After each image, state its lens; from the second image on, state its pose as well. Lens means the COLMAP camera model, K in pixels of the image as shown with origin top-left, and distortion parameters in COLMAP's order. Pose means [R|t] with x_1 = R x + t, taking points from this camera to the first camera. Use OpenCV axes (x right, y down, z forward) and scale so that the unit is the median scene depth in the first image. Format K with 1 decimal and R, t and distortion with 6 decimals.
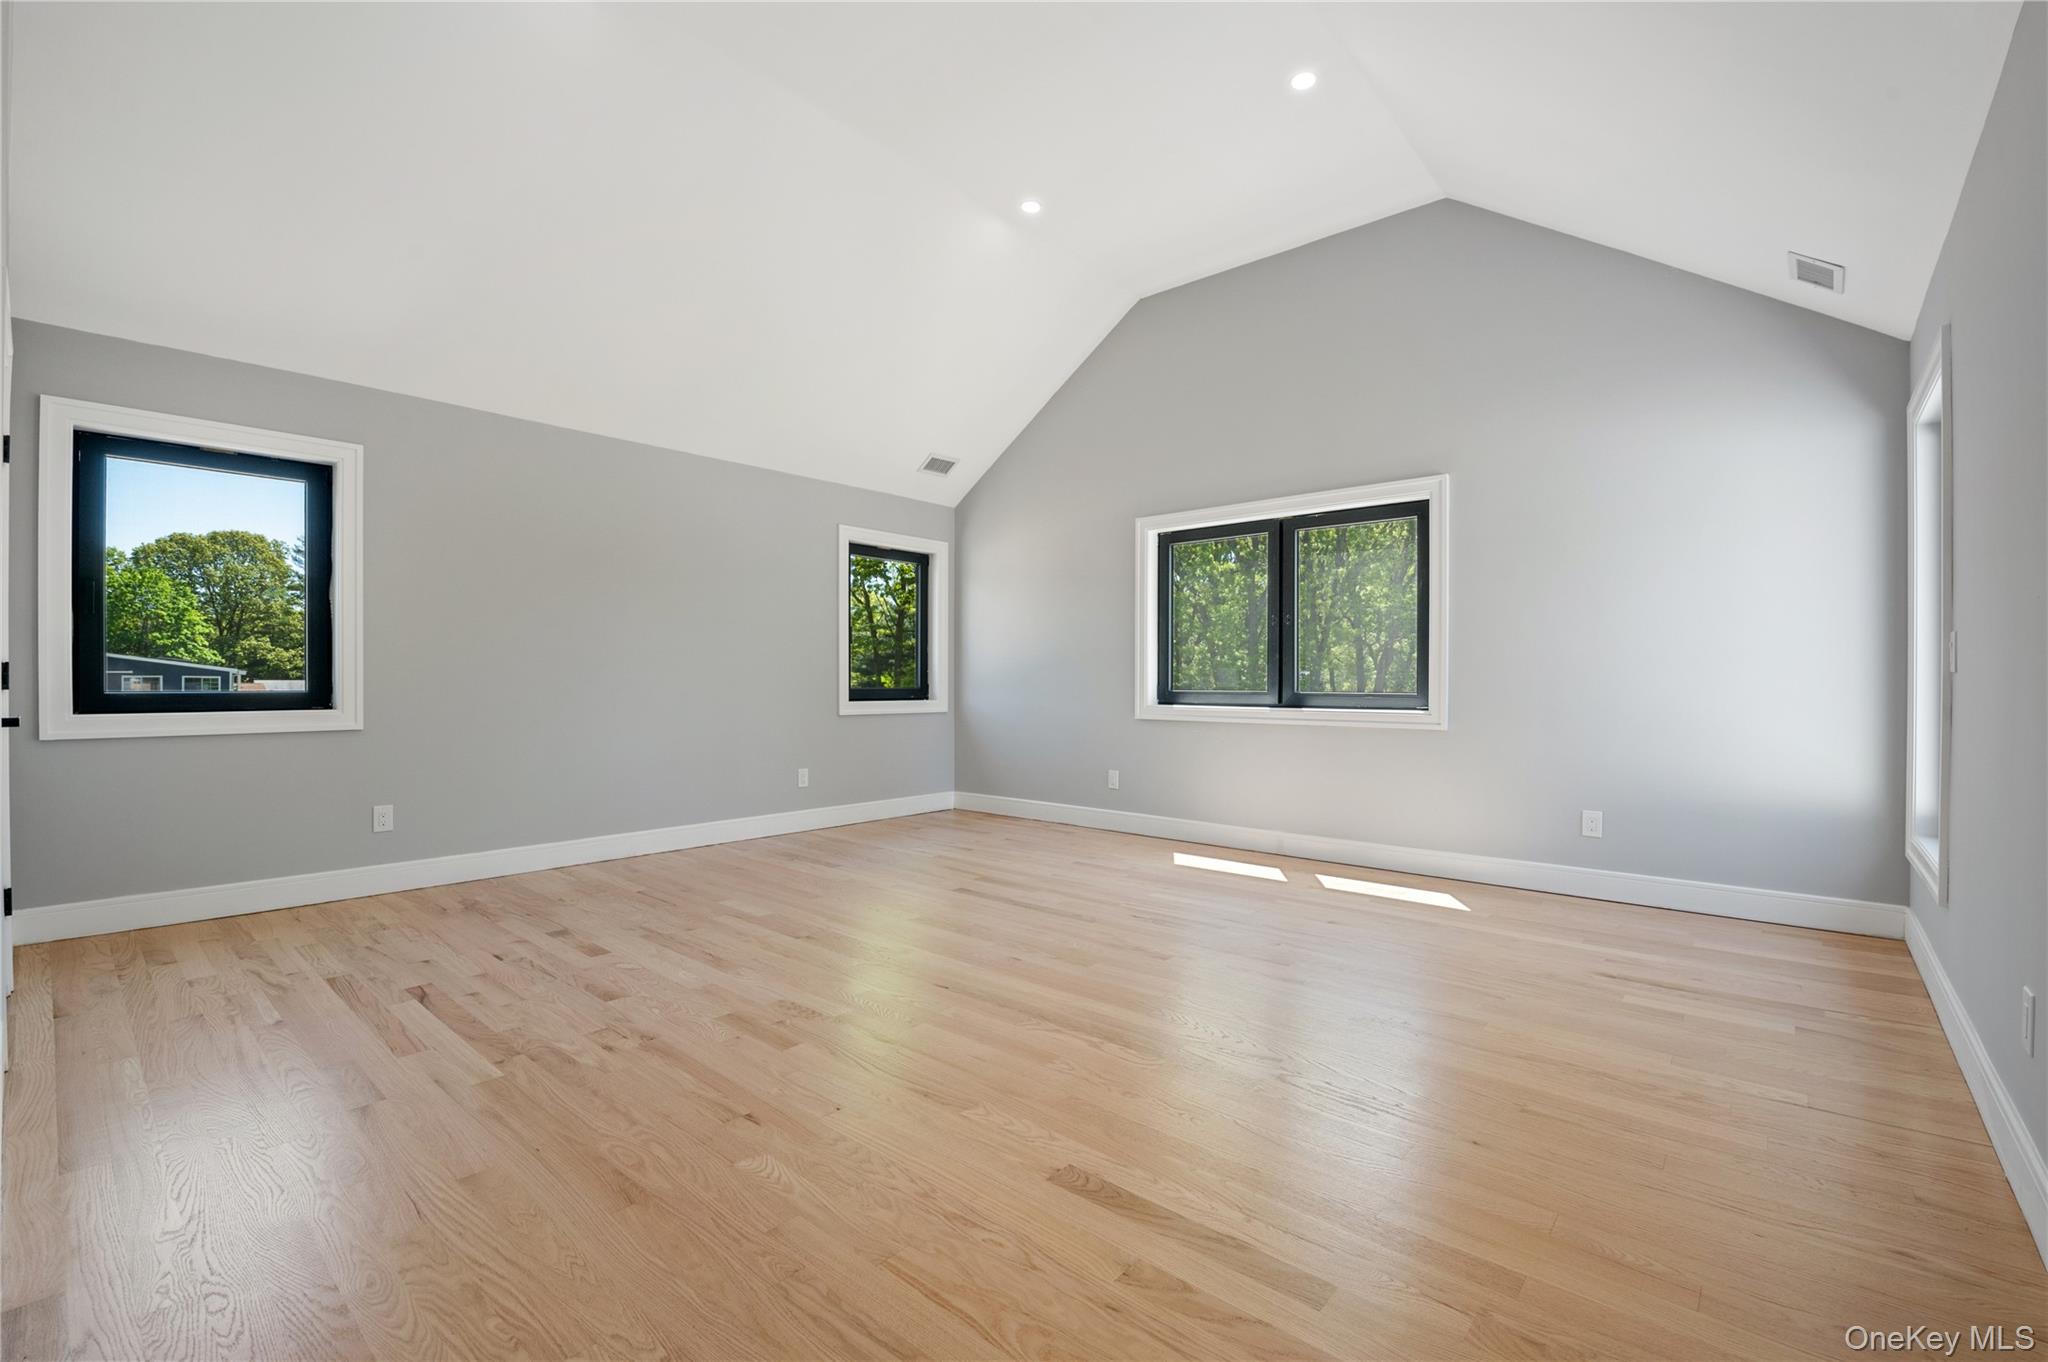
lens RADIAL K [[887.4, 0, 1024.2], [0, 887.4, 677.7], [0, 0, 1]] dist [-0.007811, -0.001949]
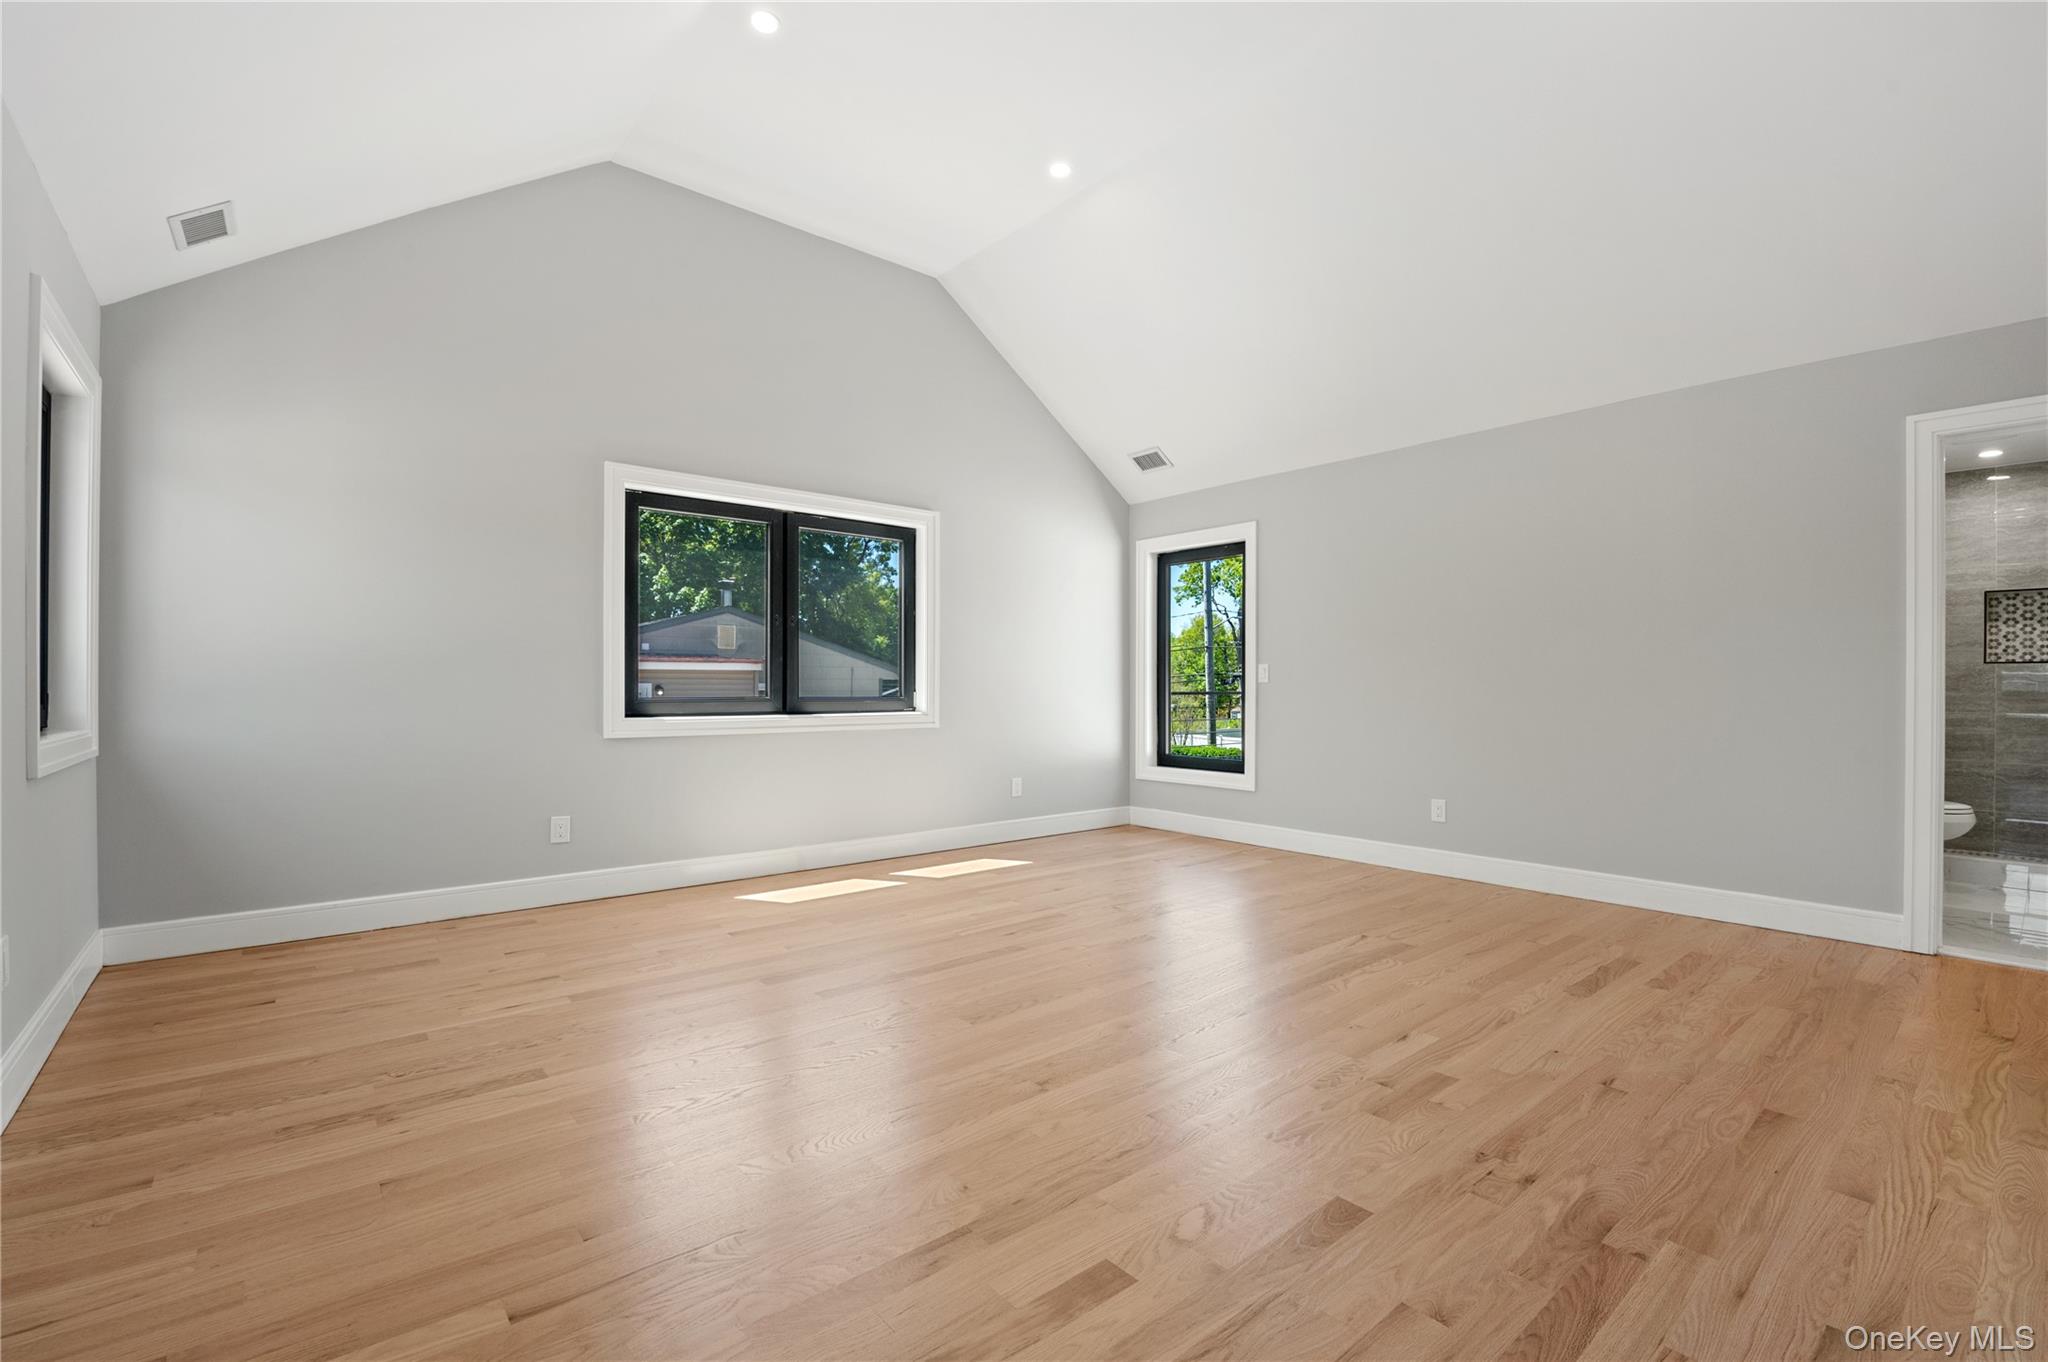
lens RADIAL K [[887.4, 0, 1027.6], [0, 887.4, 682.6], [0, 0, 1]] dist [-0.007811, -0.001949]
pose [[0.146092, -0.001263, 0.989270, -0.849279], [-0.009264, 0.999954, 0.002644, -0.006374], [-0.989228, -0.009551, 0.146073, 0.870824]]
